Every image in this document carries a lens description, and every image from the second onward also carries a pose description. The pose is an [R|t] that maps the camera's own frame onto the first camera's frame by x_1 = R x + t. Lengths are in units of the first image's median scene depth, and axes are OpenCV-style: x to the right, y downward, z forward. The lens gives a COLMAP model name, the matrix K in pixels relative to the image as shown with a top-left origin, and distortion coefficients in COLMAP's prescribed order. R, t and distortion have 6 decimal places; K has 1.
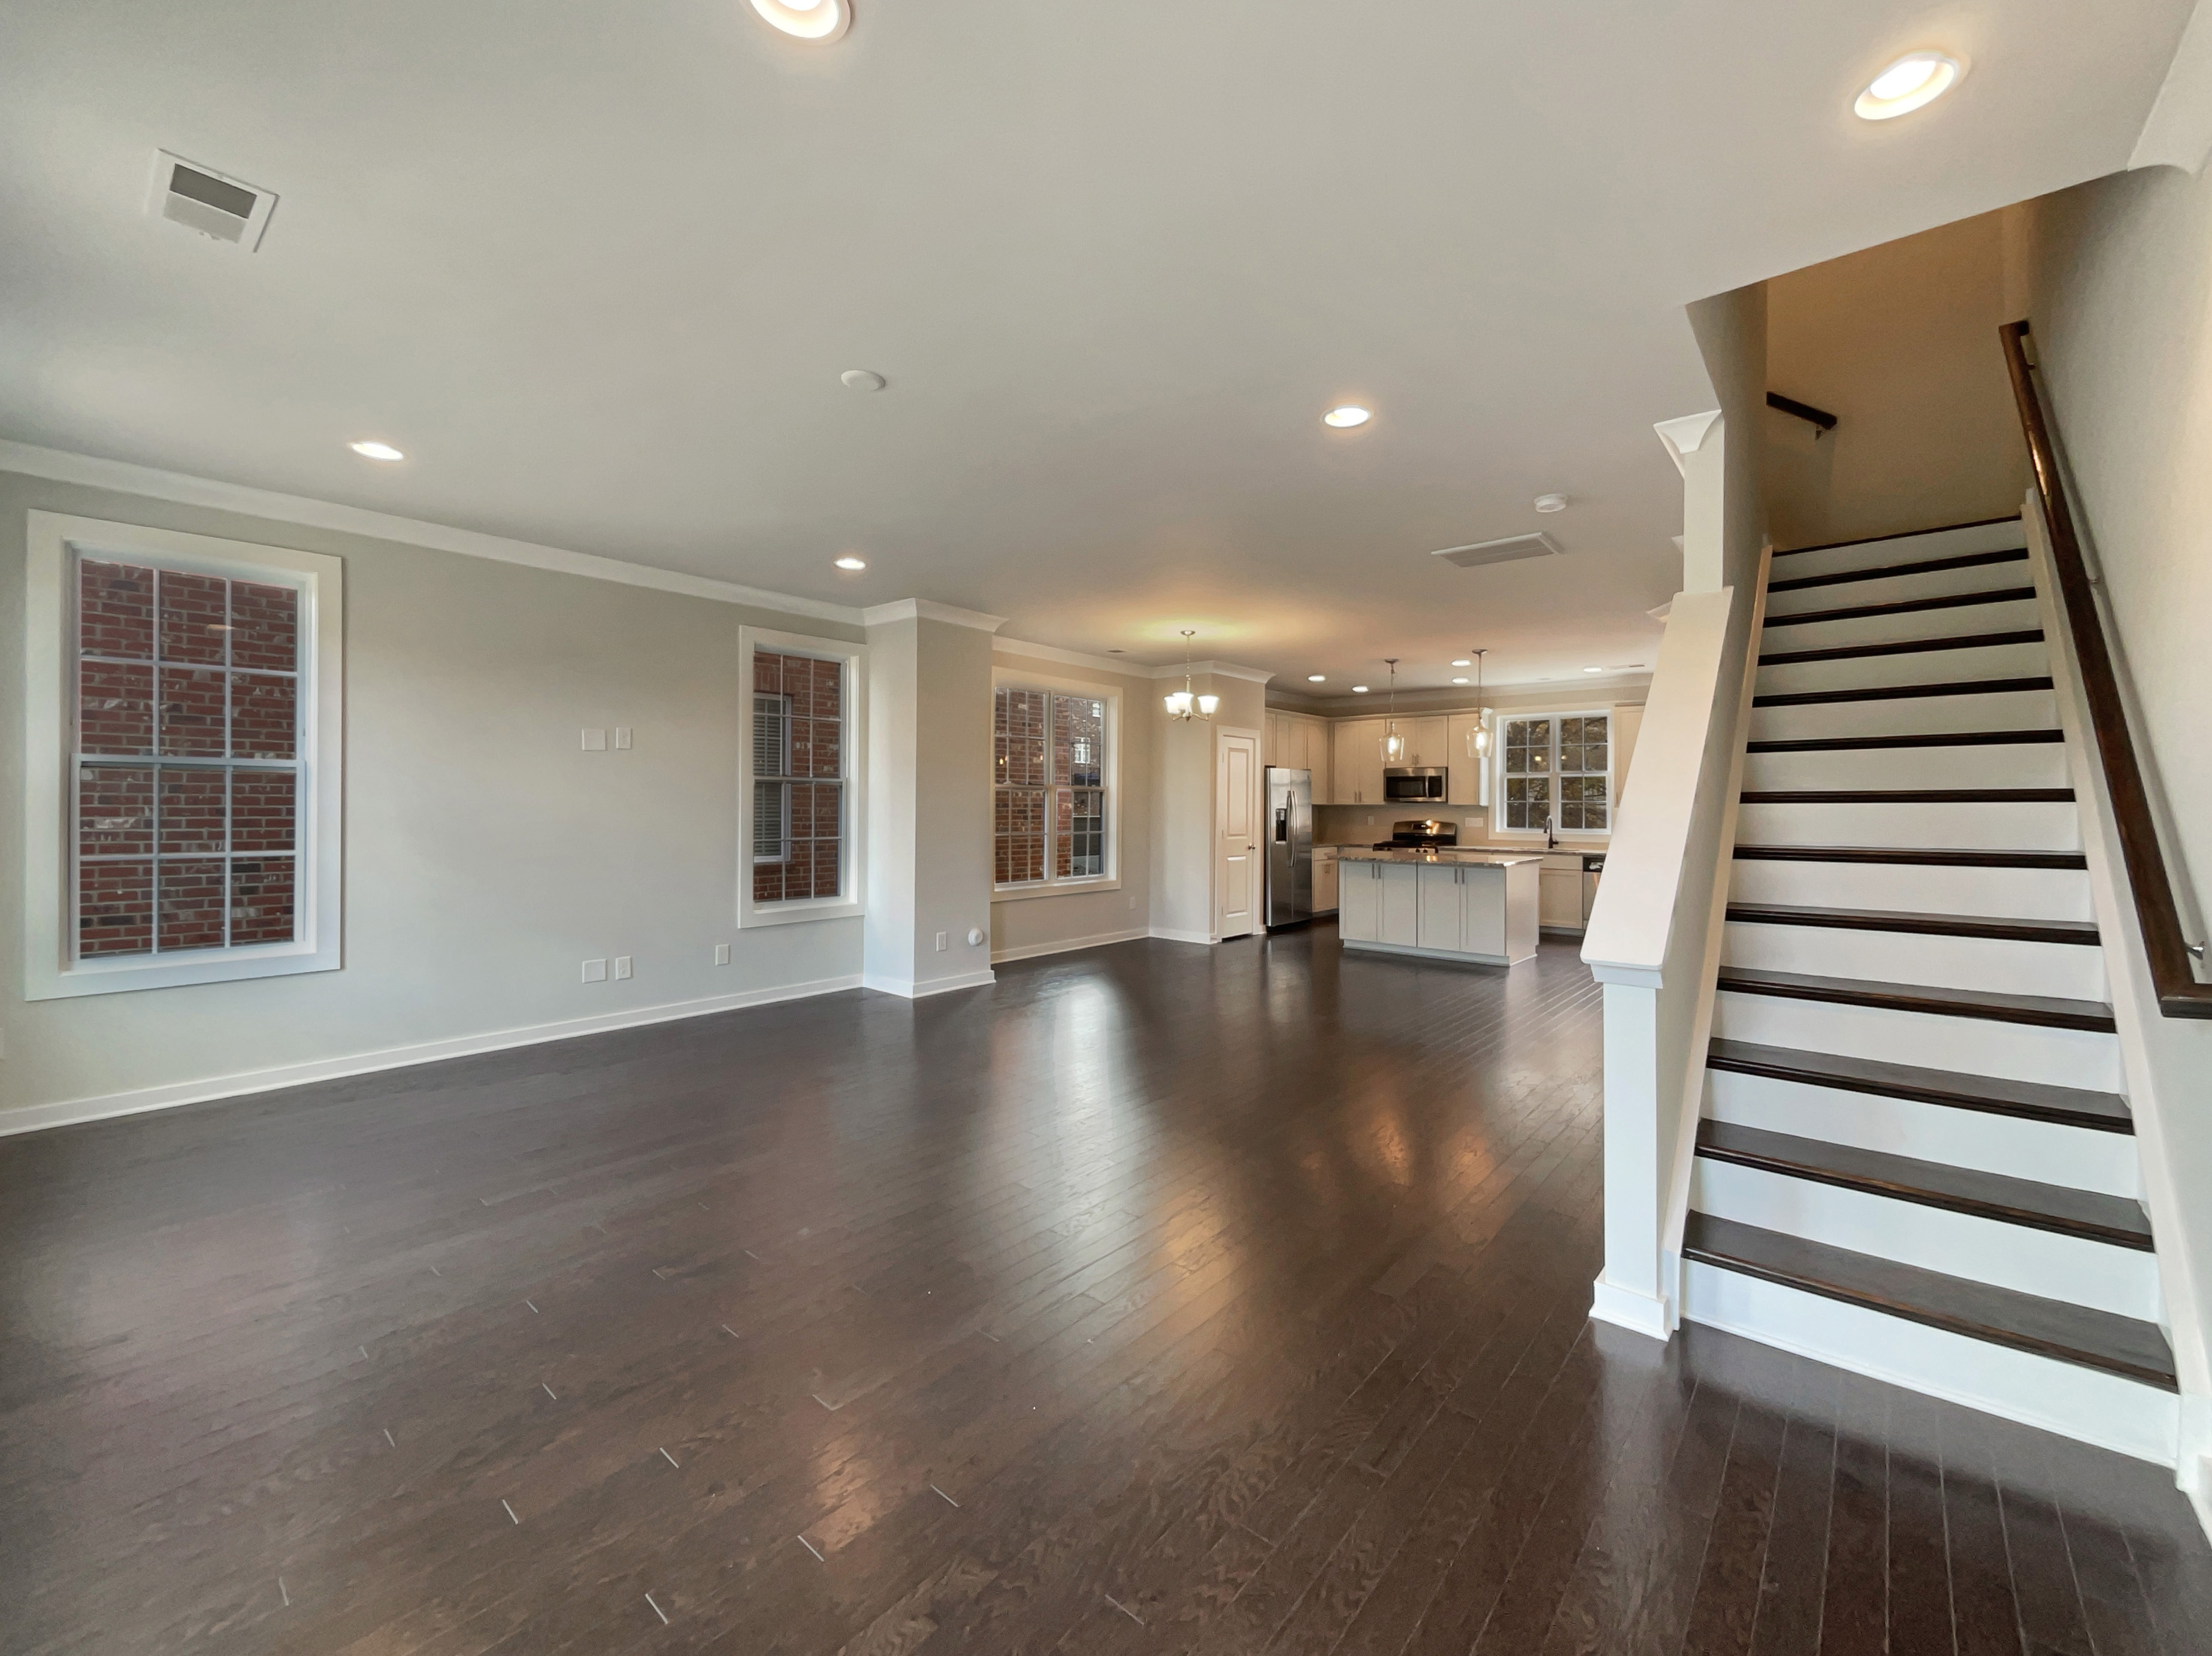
lens RADIAL K [[886.3, 0, 1091.9], [0, 886.3, 807.5], [0, 0, 1]] dist [-0.002980, -0.000839]
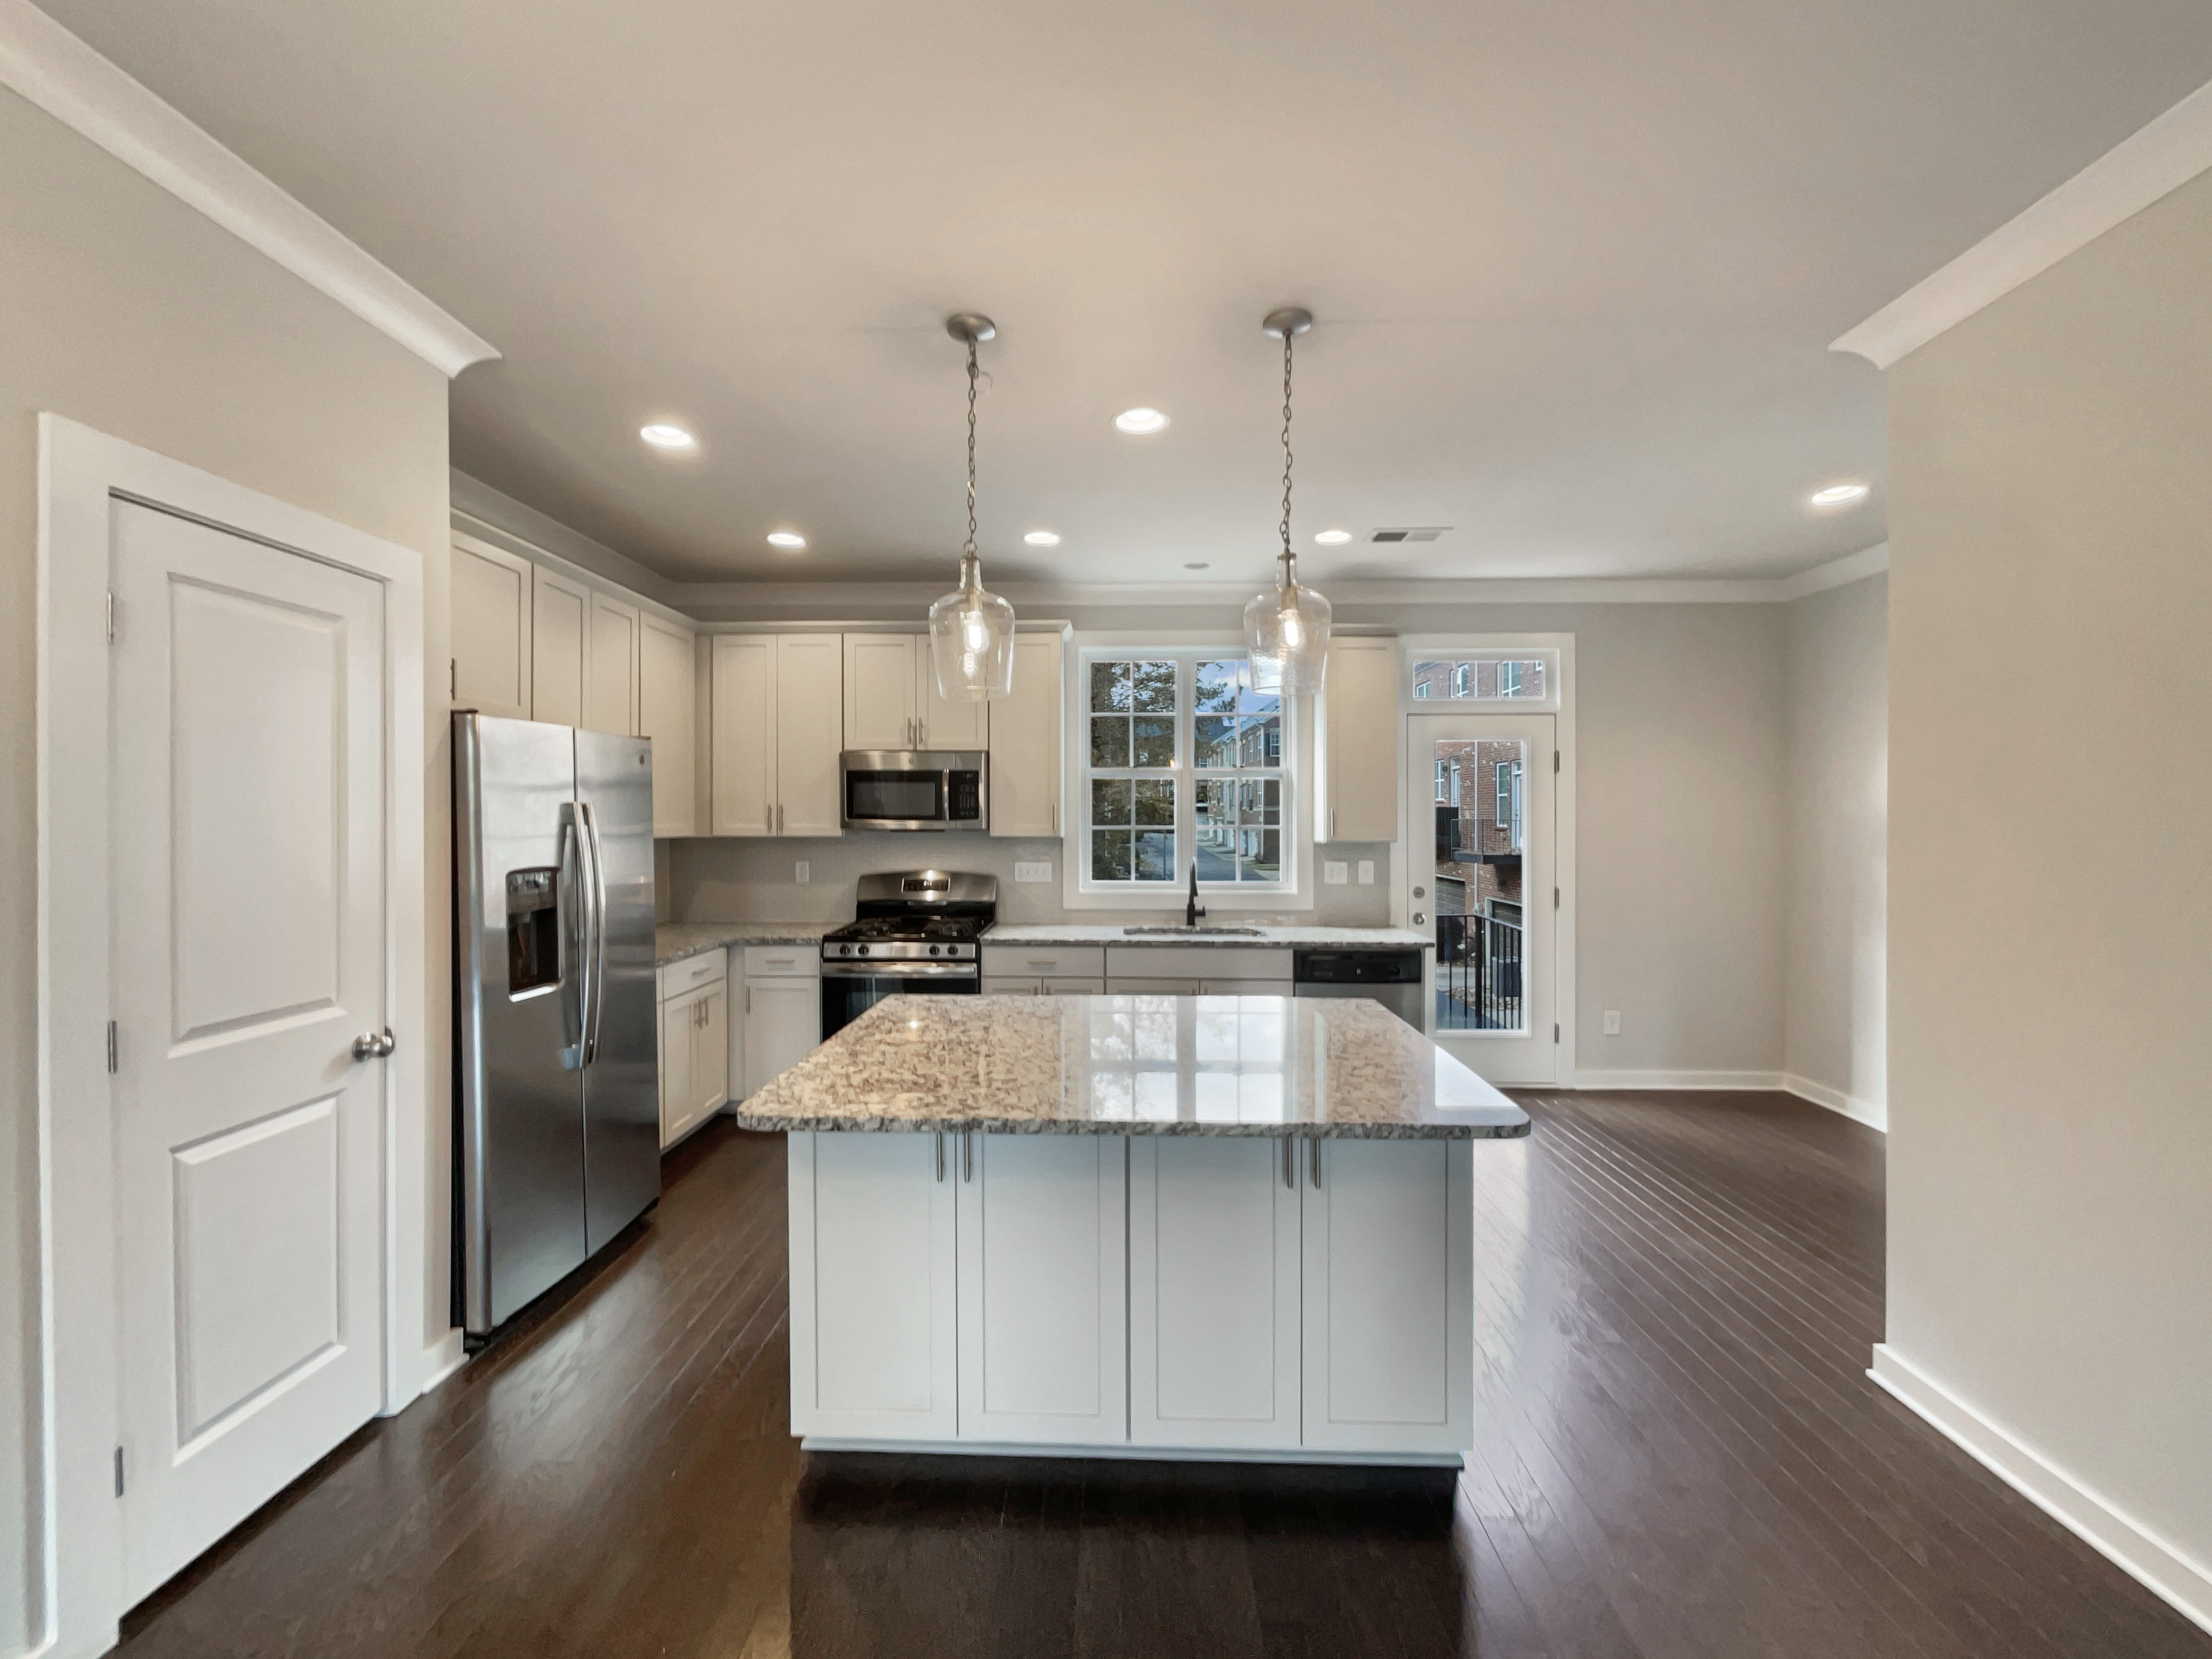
lens RADIAL K [[886.4, 0, 1089.2], [0, 886.4, 836.2], [0, 0, 1]] dist [-0.002980, -0.000839]
pose [[0.765166, -0.017156, 0.643605, 0.159813], [0.006647, 0.999802, 0.018749, -0.011135], [-0.643799, -0.010068, 0.765128, 0.641206]]
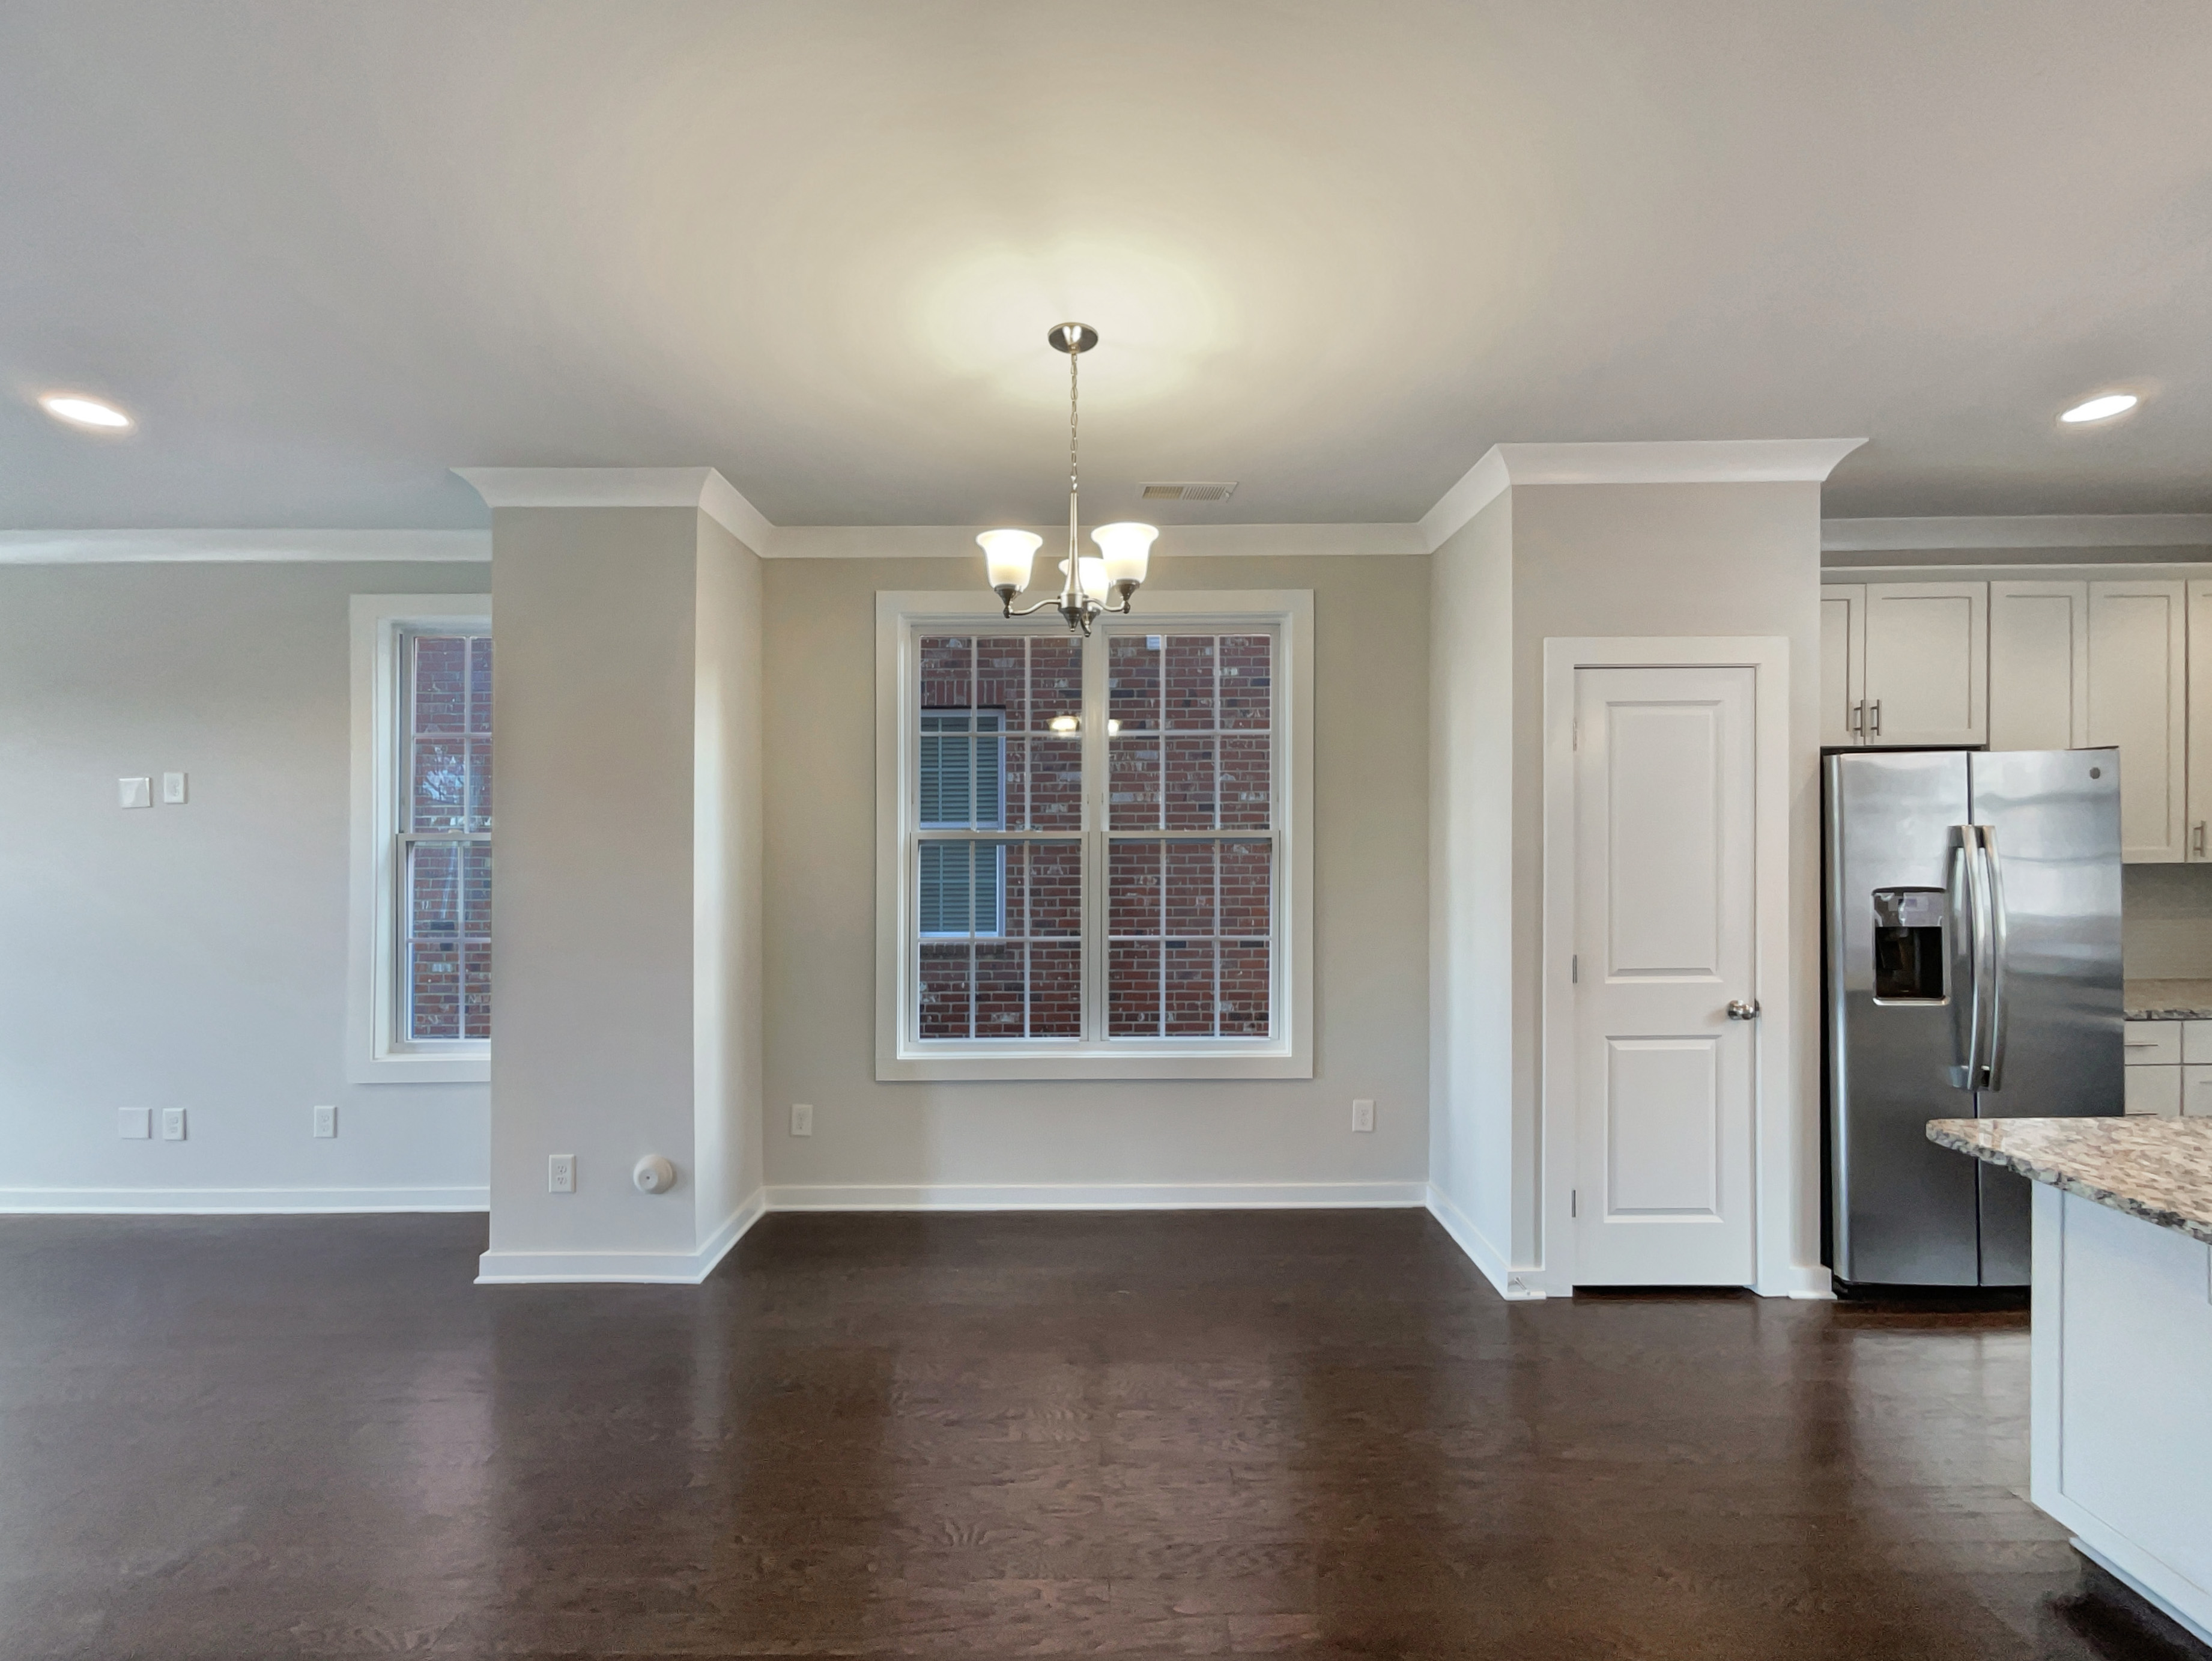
lens RADIAL K [[886.5, 0, 1116.1], [0, 886.5, 826.3], [0, 0, 1]] dist [-0.002980, -0.000839]
pose [[0.665060, -0.023702, -0.746414, 0.242559], [0.008579, 0.999673, -0.024100, -0.012797], [0.746740, 0.009624, 0.665046, 0.570025]]
